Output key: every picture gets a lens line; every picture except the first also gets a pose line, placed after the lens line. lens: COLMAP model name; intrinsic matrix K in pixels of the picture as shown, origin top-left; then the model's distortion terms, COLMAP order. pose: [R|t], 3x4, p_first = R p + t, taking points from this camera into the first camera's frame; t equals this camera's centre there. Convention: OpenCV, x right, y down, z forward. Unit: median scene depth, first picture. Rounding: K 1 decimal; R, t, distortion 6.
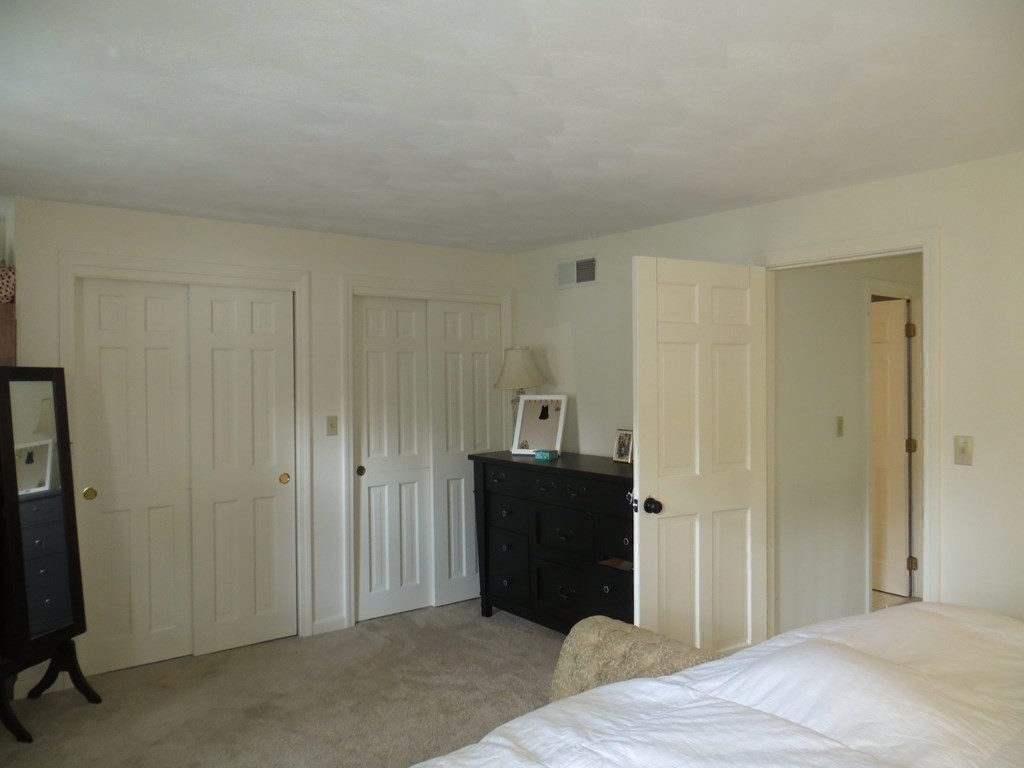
lens RADIAL K [[766.2, 0, 512.0], [0, 766.2, 384.0], [0, 0, 1]] dist [-0.019562, 0.004884]
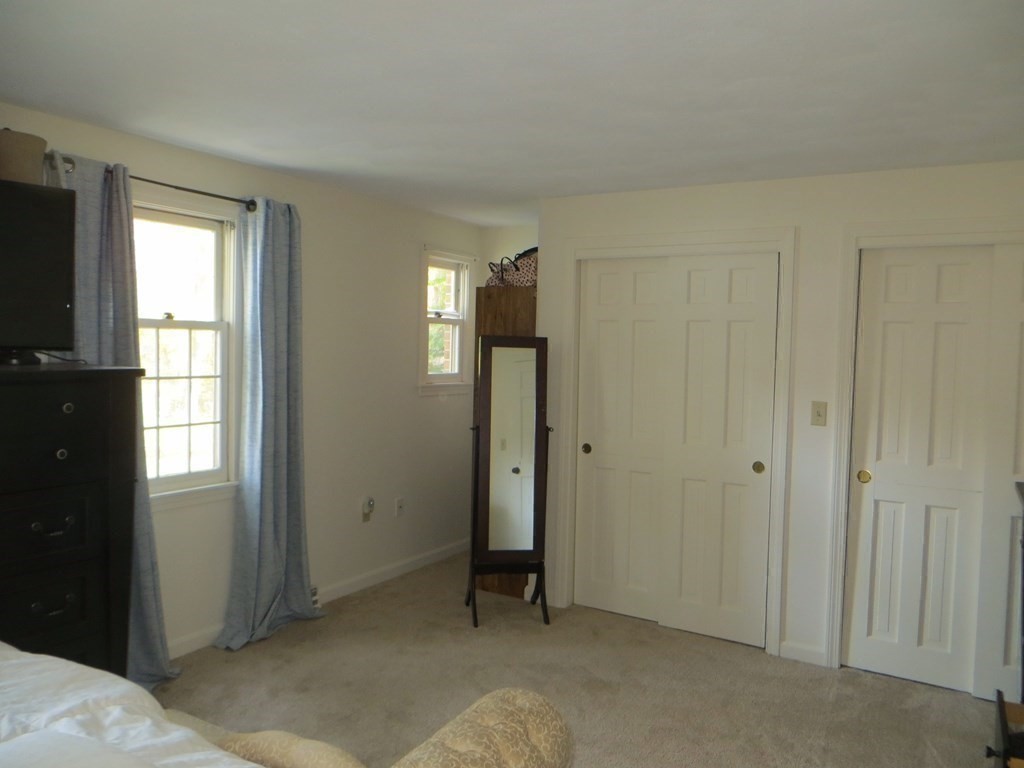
lens RADIAL K [[766.2, 0, 512.0], [0, 766.2, 384.0], [0, 0, 1]] dist [-0.019562, 0.004884]
pose [[0.363065, 0.059303, -0.929875, 0.397990], [-0.037349, 0.998097, 0.049071, -0.004706], [0.931015, 0.016914, 0.364589, 0.400590]]
